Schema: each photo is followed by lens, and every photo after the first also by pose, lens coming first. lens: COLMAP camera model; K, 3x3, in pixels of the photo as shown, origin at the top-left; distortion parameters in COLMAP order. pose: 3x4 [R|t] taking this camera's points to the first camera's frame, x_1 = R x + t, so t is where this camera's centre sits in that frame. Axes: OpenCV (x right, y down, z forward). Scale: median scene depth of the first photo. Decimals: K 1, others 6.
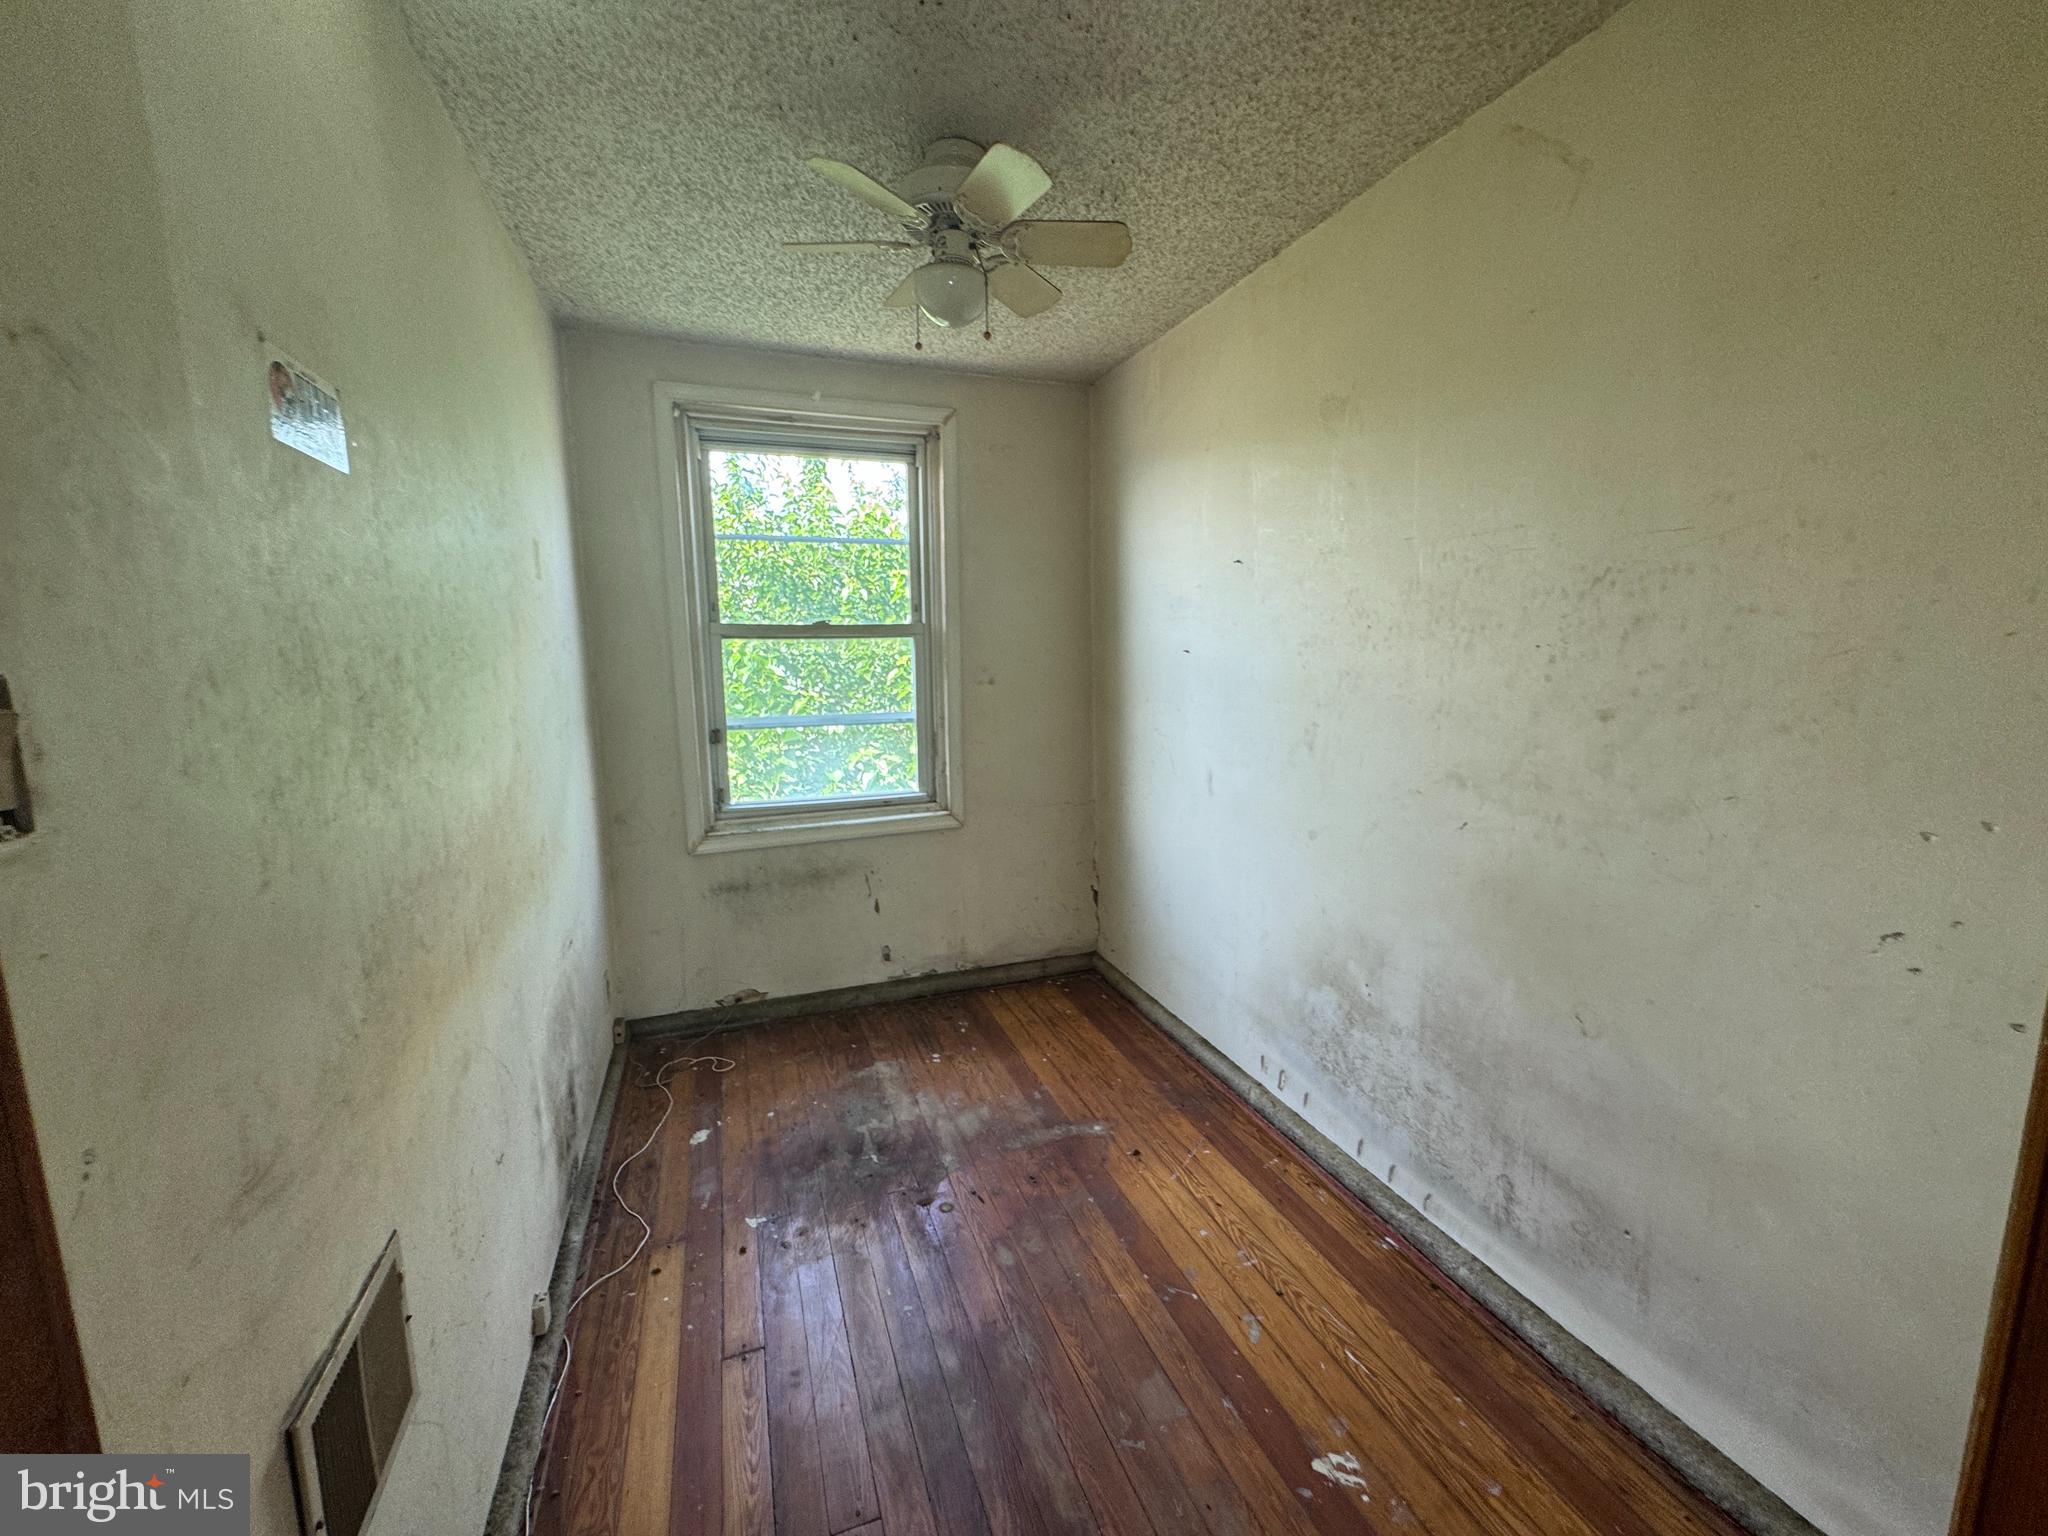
lens RADIAL K [[821.9, 0, 1019.4], [0, 821.9, 767.2], [0, 0, 1]] dist [-0.009931, 0.000890]
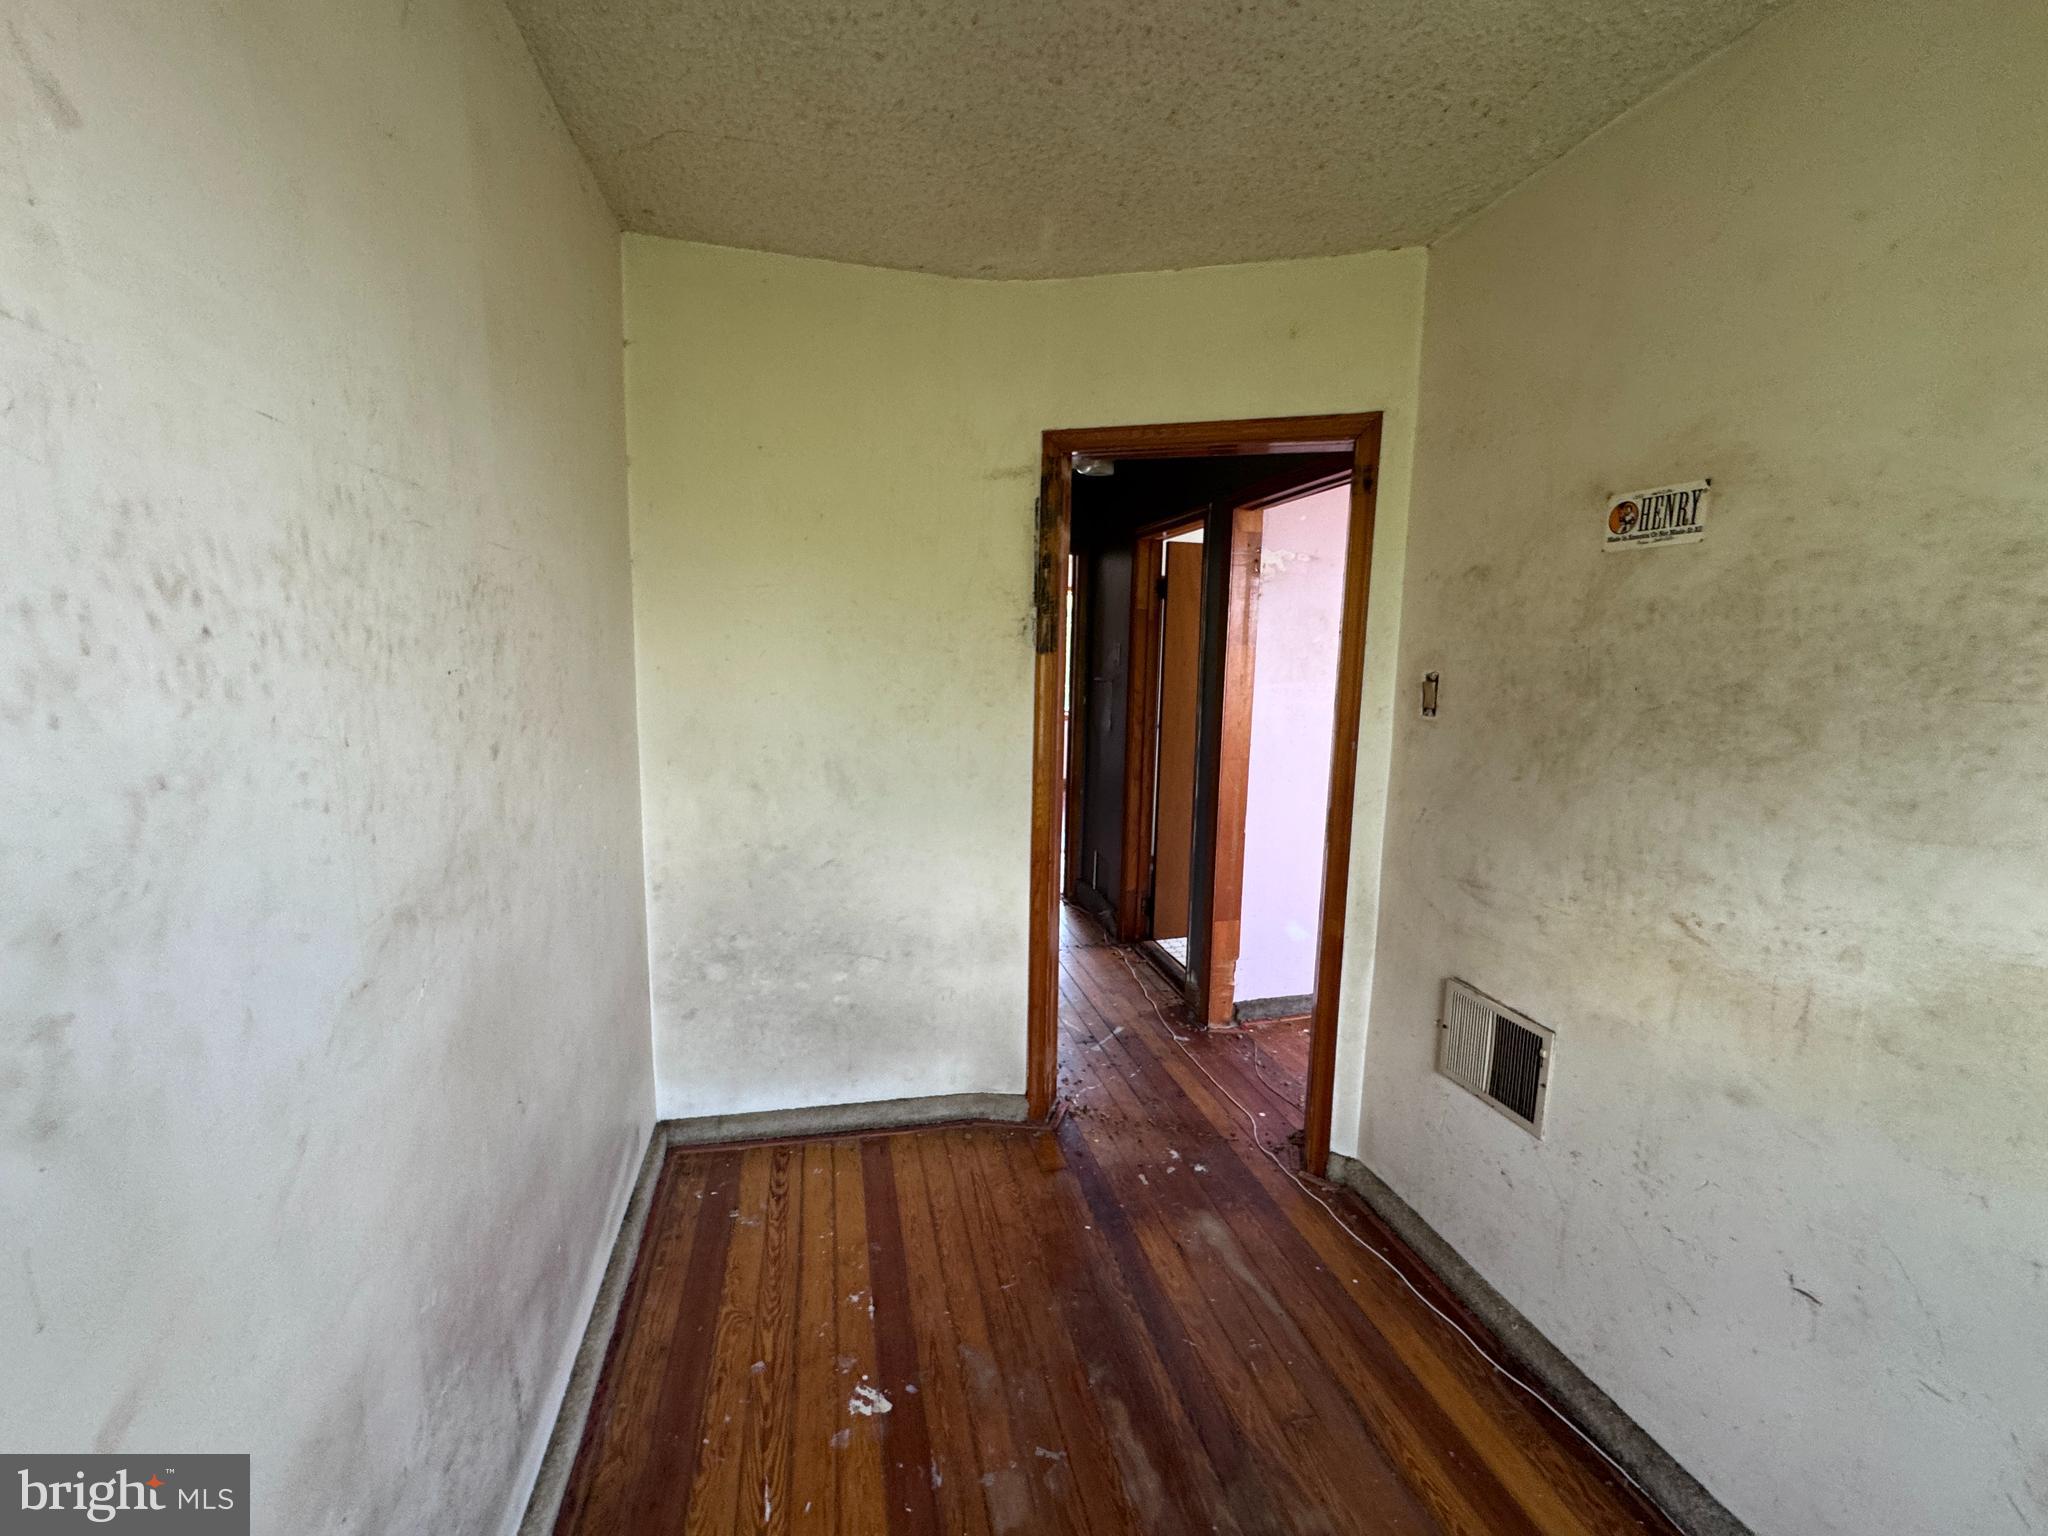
lens RADIAL K [[821.9, 0, 1019.4], [0, 821.9, 767.2], [0, 0, 1]] dist [-0.009931, 0.000890]
pose [[-0.993216, -0.022333, 0.114117, 0.076772], [0.010990, 0.958962, 0.283322, -0.277753], [-0.115761, 0.282654, -0.952211, 1.725706]]
